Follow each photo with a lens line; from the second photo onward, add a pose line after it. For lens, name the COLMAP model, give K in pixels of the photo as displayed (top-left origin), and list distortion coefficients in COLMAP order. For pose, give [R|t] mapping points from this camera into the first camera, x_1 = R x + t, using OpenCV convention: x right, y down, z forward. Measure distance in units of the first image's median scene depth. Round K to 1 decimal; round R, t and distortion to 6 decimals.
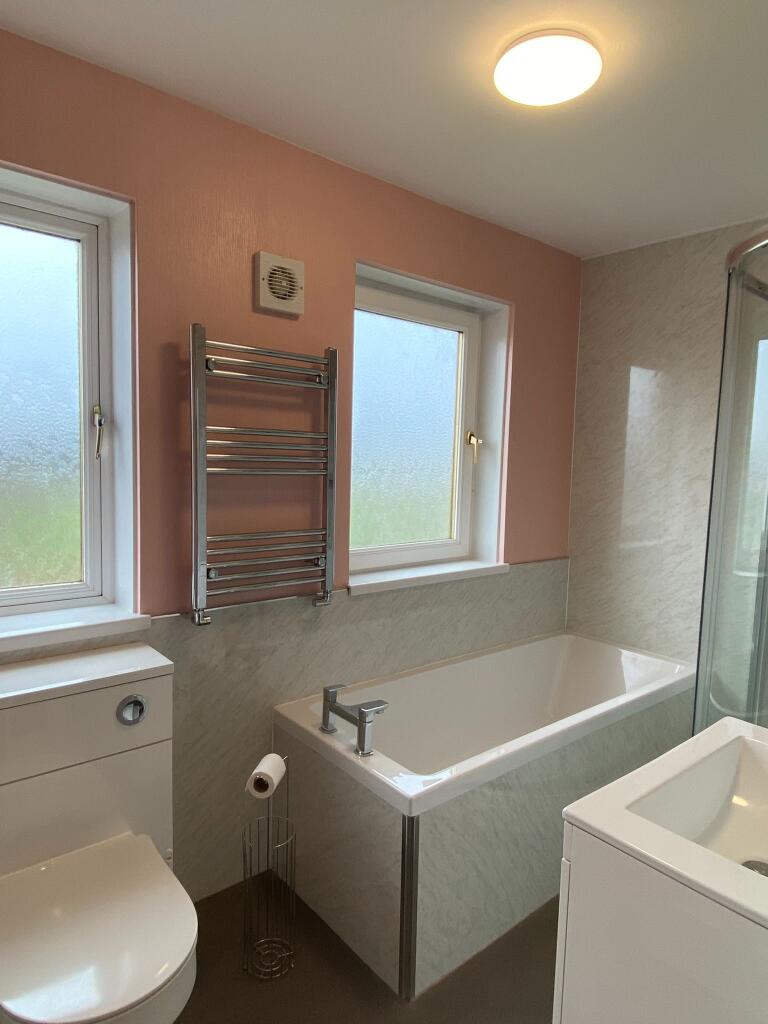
lens RADIAL K [[624.7, 0, 384.0], [0, 624.7, 512.0], [0, 0, 1]] dist [0.050235, -0.000304]
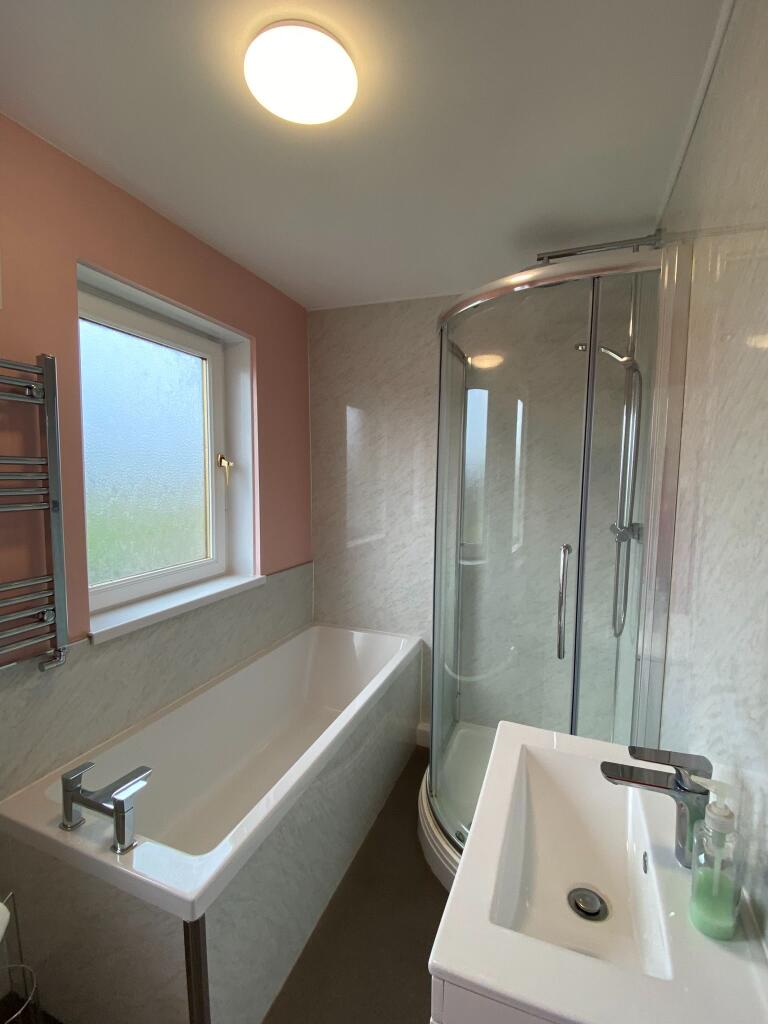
lens RADIAL K [[456.0, 0, 384.0], [0, 456.0, 512.0], [0, 0, 1]] dist [0.040836, -0.032241]
pose [[0.872026, -0.056476, 0.486190, -0.003086], [0.052738, 0.998379, 0.021382, -0.041674], [-0.486609, 0.006995, 0.873592, 0.236909]]
